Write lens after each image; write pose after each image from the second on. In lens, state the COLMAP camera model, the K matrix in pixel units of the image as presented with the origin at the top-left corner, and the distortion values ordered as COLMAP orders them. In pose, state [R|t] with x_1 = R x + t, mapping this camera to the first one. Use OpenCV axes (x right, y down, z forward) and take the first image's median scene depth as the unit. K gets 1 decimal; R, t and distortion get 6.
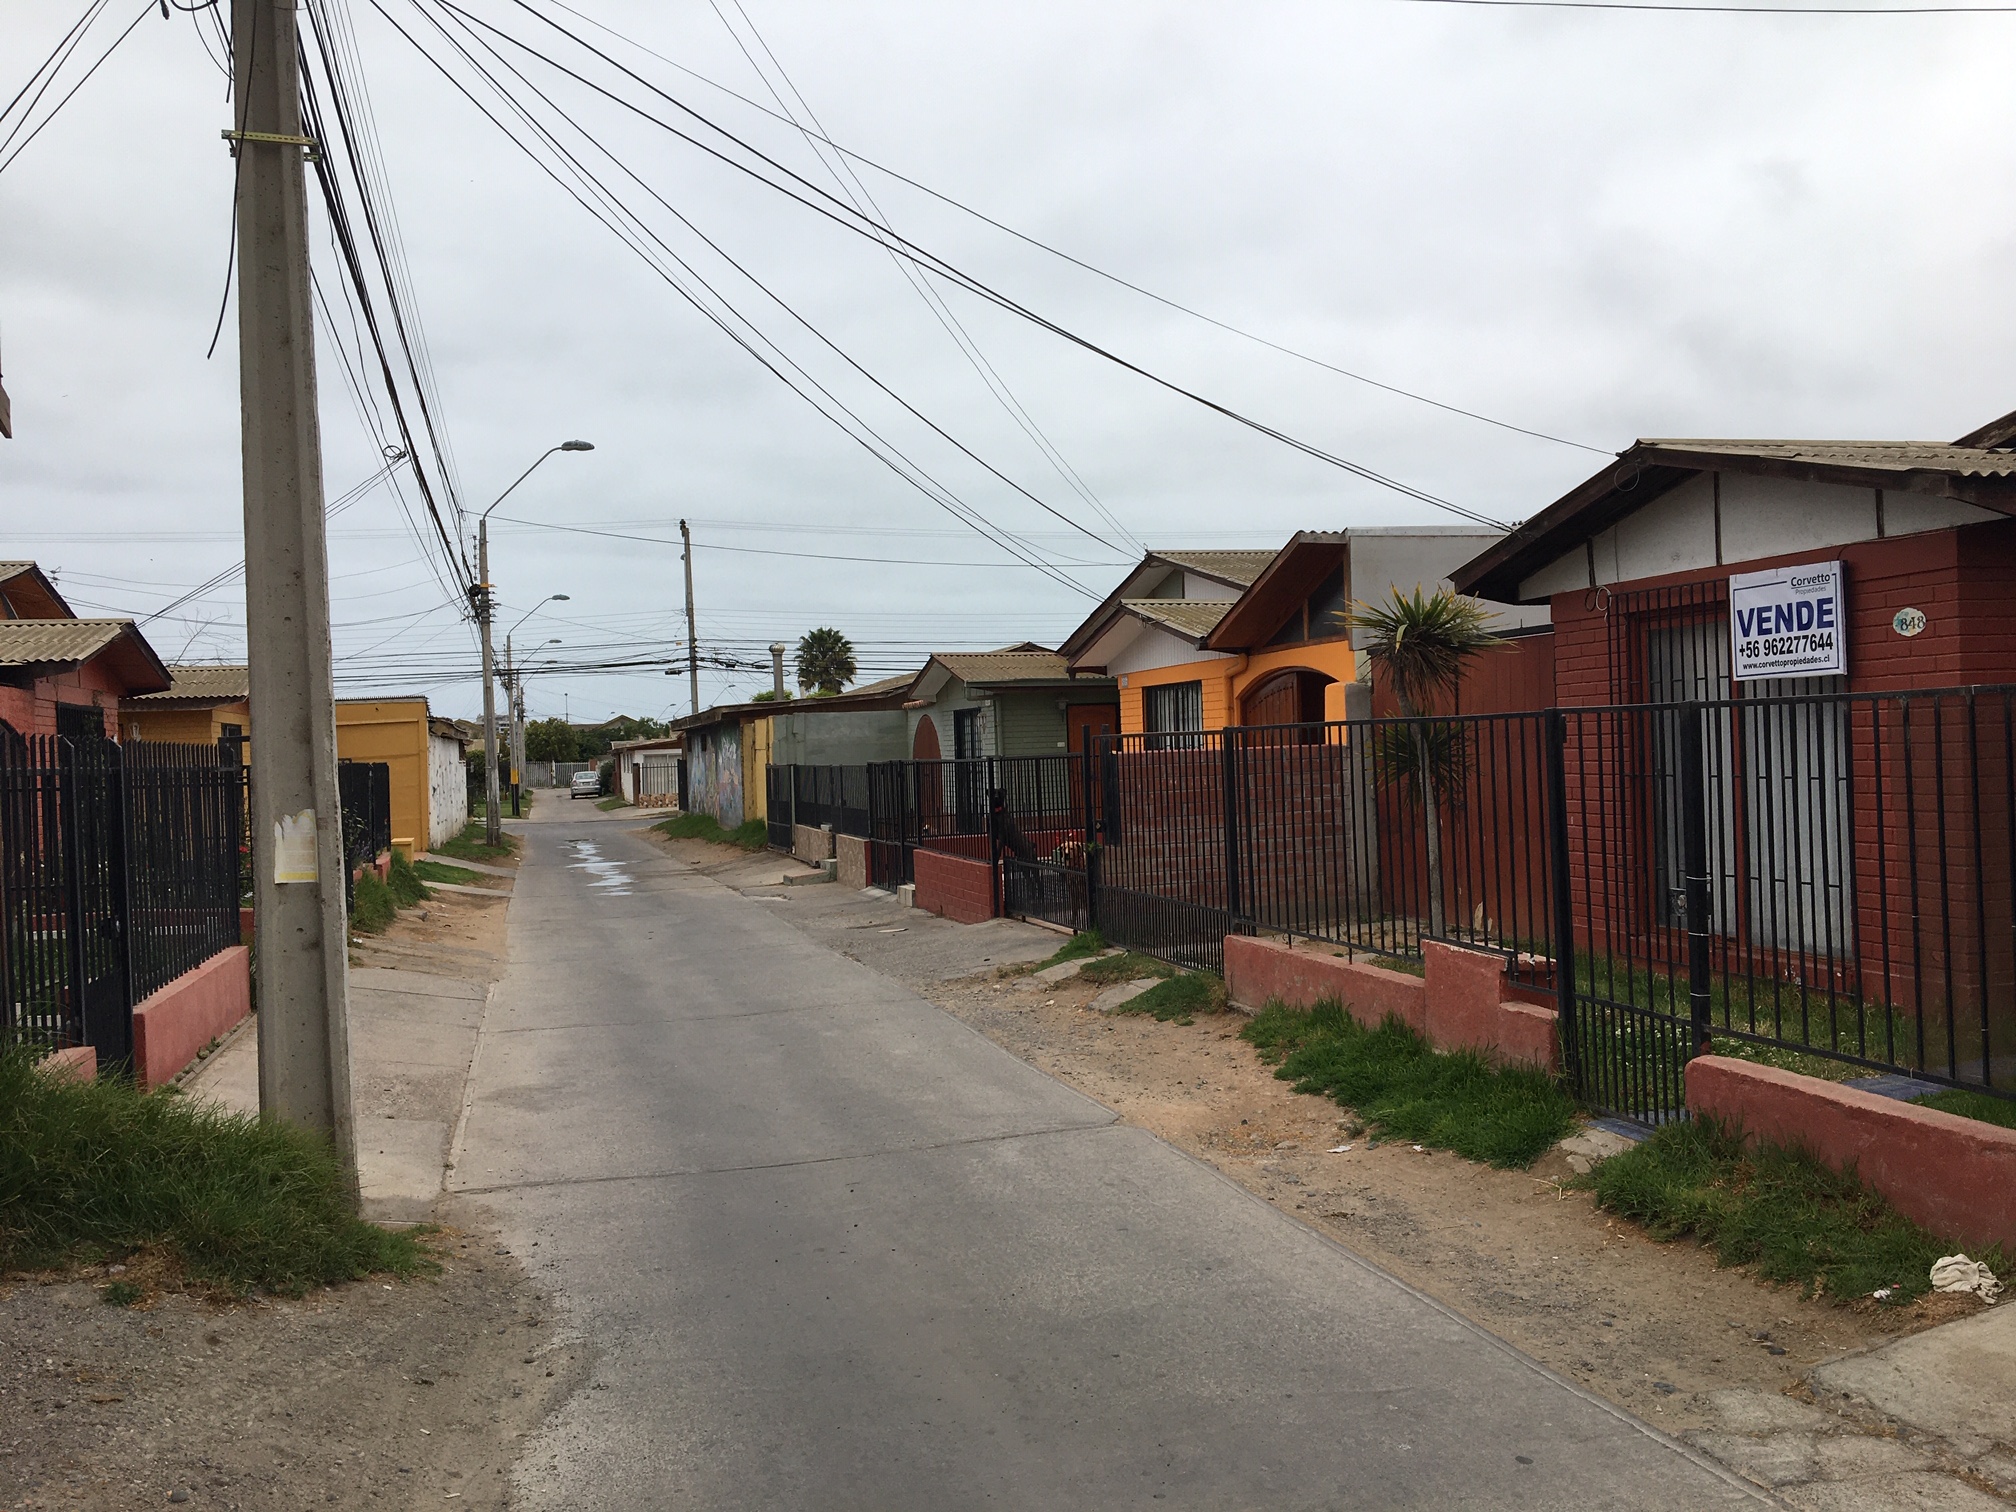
lens RADIAL K [[1693.3, 0, 979.4], [0, 1693.3, 748.6], [0, 0, 1]] dist [0.094237, -0.139033]
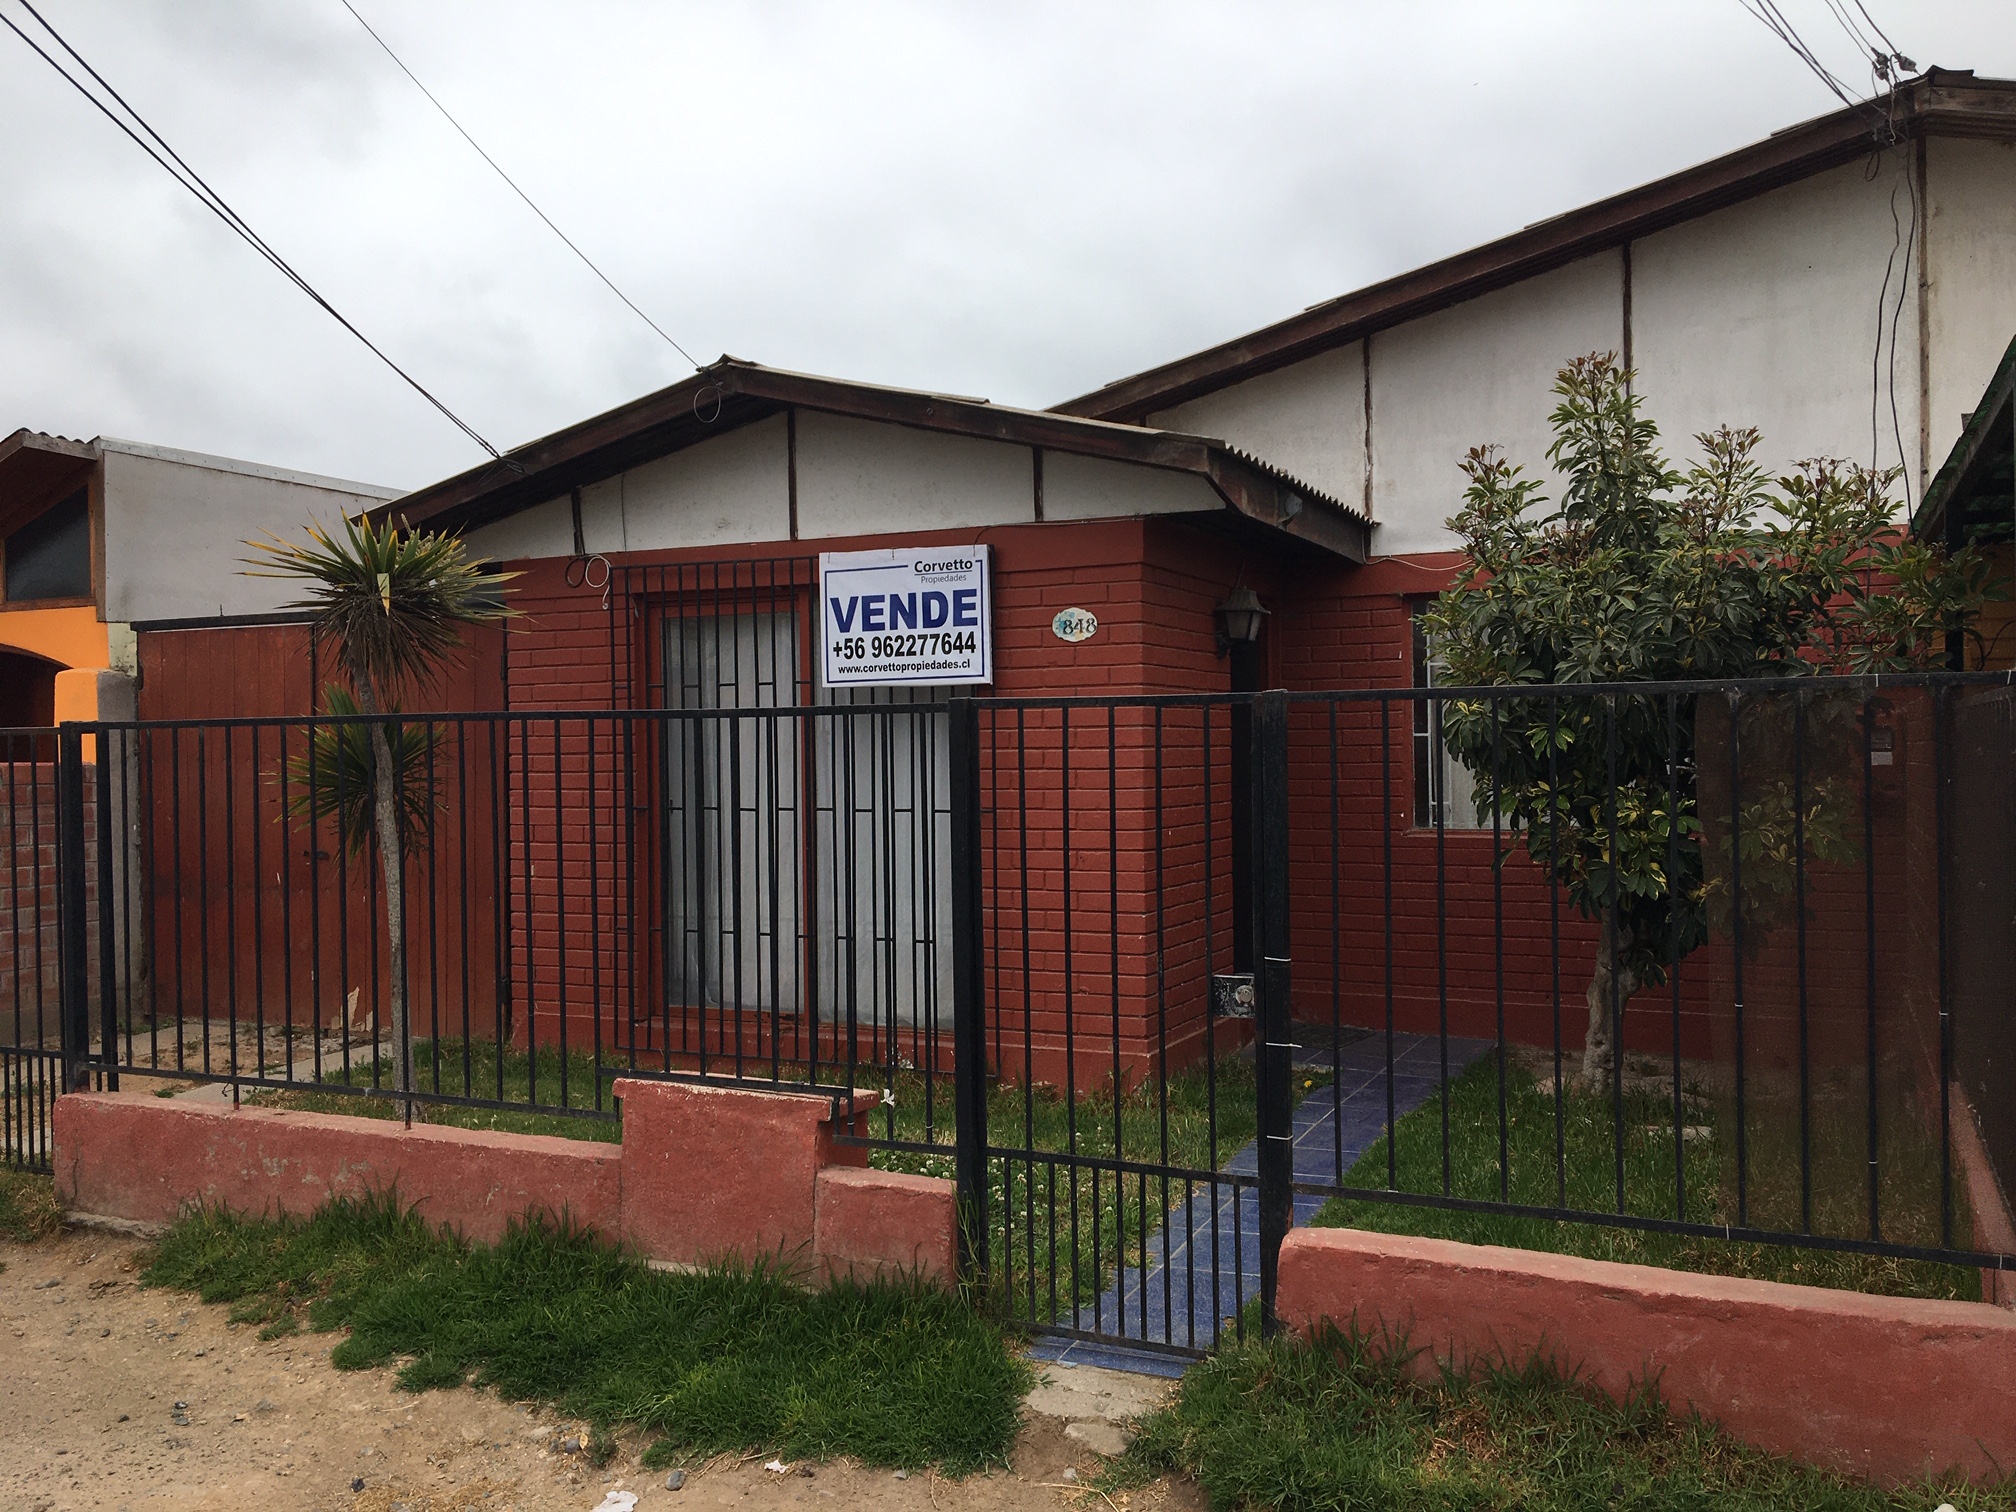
lens RADIAL K [[1693.3, 0, 1013.3], [0, 1693.3, 769.7], [0, 0, 1]] dist [0.094237, -0.139033]
pose [[0.640468, 0.019267, 0.767743, -0.103170], [-0.011300, 0.999813, -0.015663, 0.009640], [-0.767902, 0.001356, 0.640566, 0.453059]]
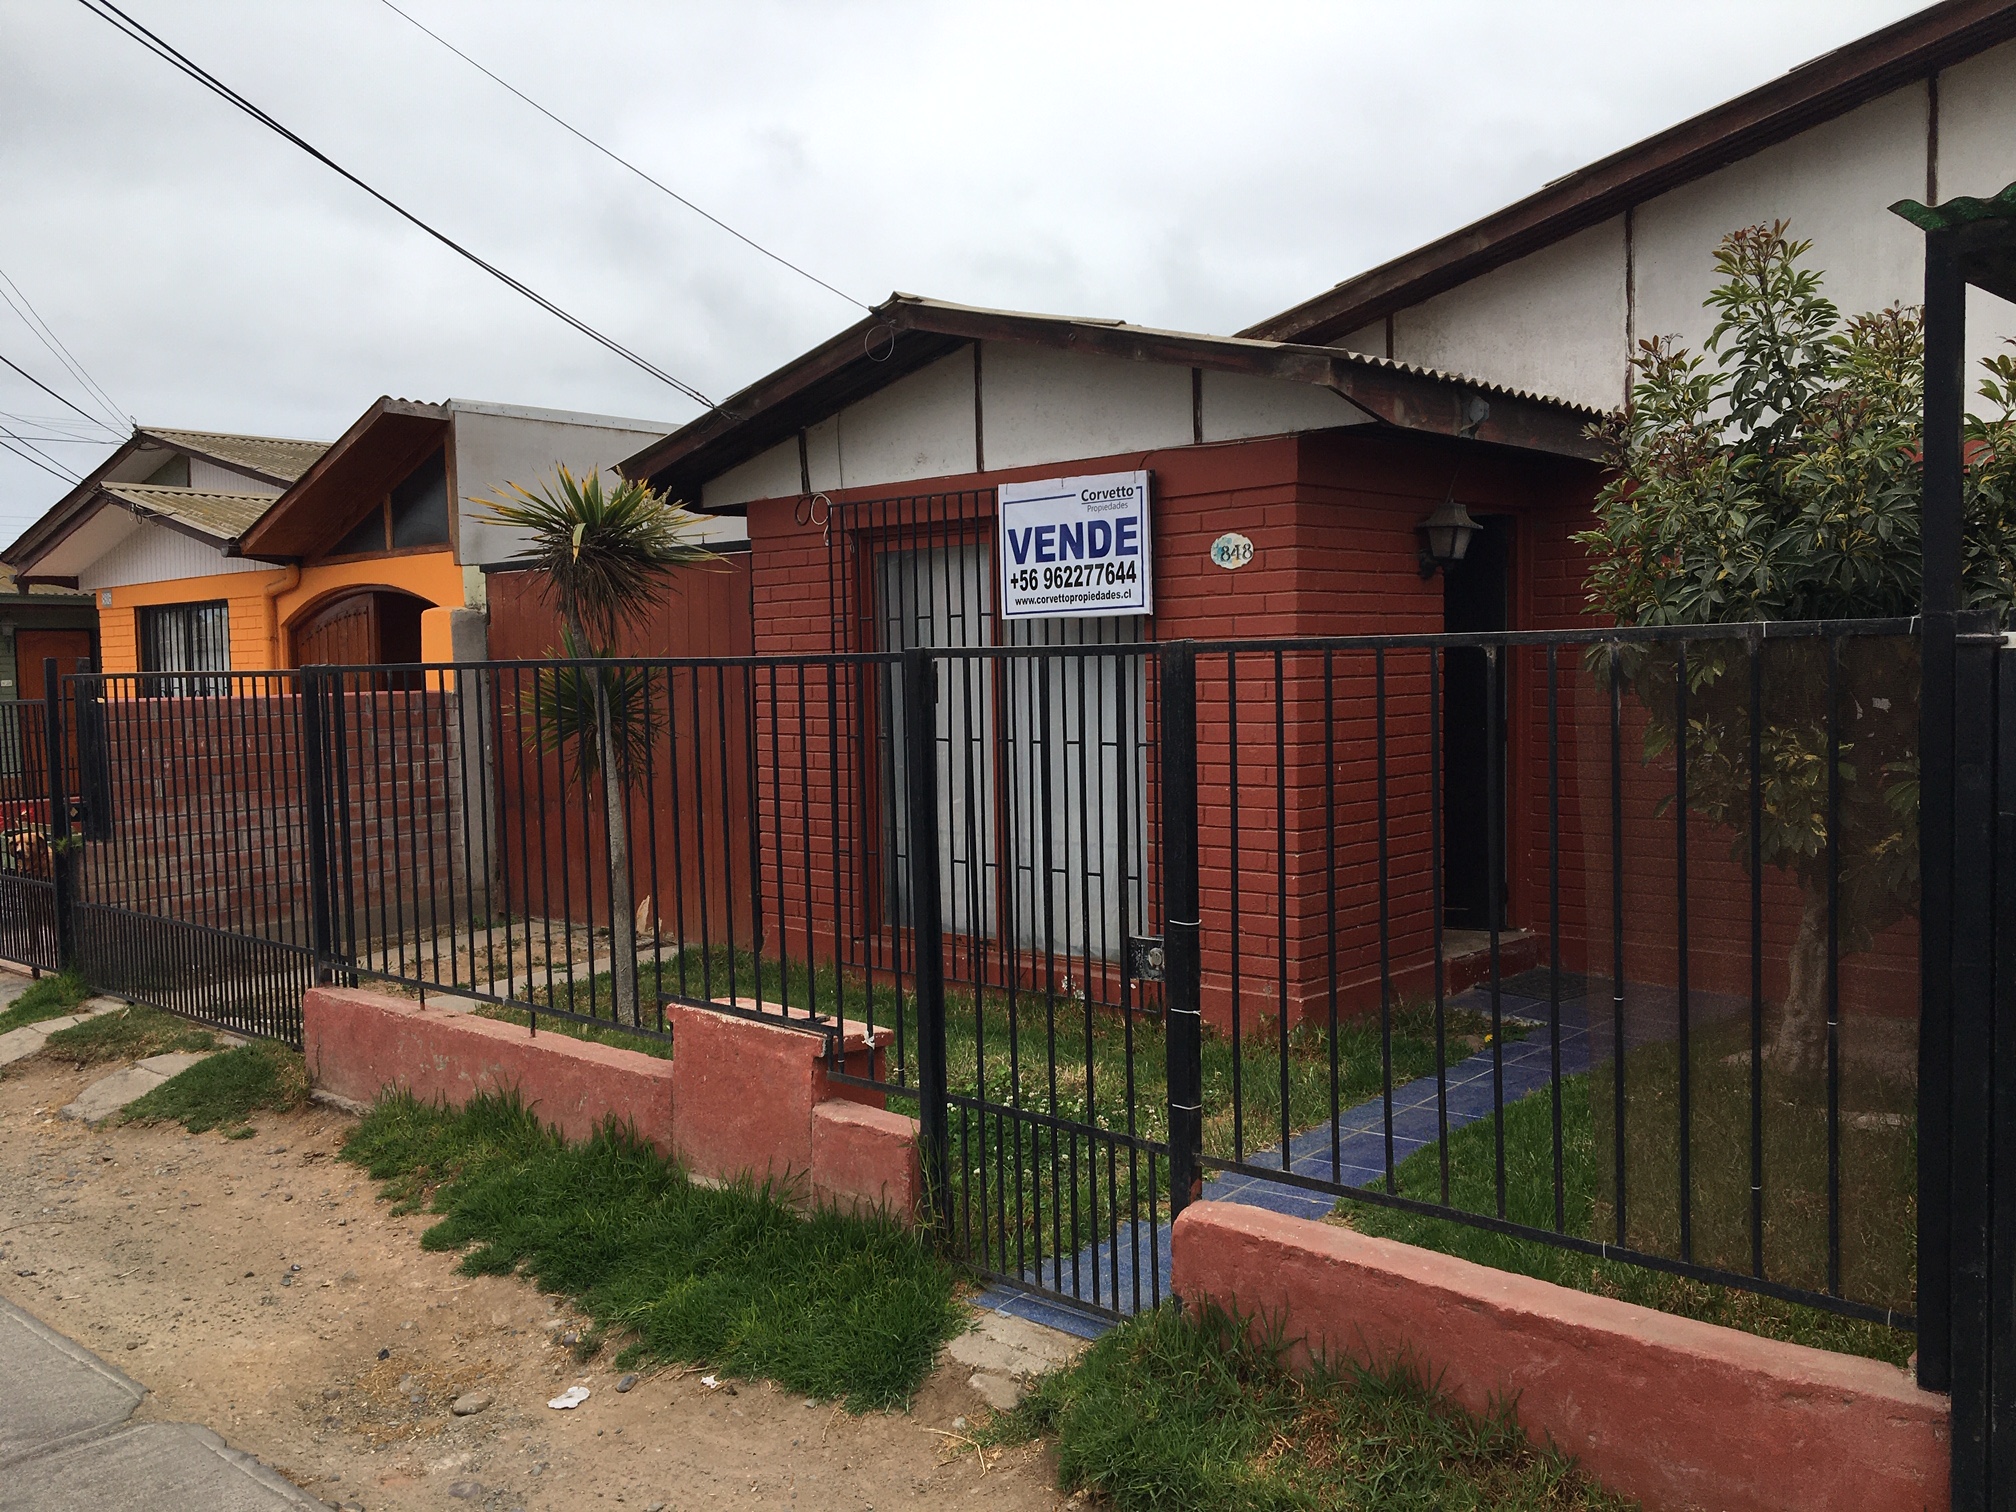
lens RADIAL K [[1693.3, 0, 1012.3], [0, 1693.3, 774.0], [0, 0, 1]] dist [0.094237, -0.139033]
pose [[0.838979, -0.017830, 0.543872, 0.018797], [-0.008933, 0.998877, 0.046527, -0.004984], [-0.544091, -0.043894, 0.837877, 0.354172]]
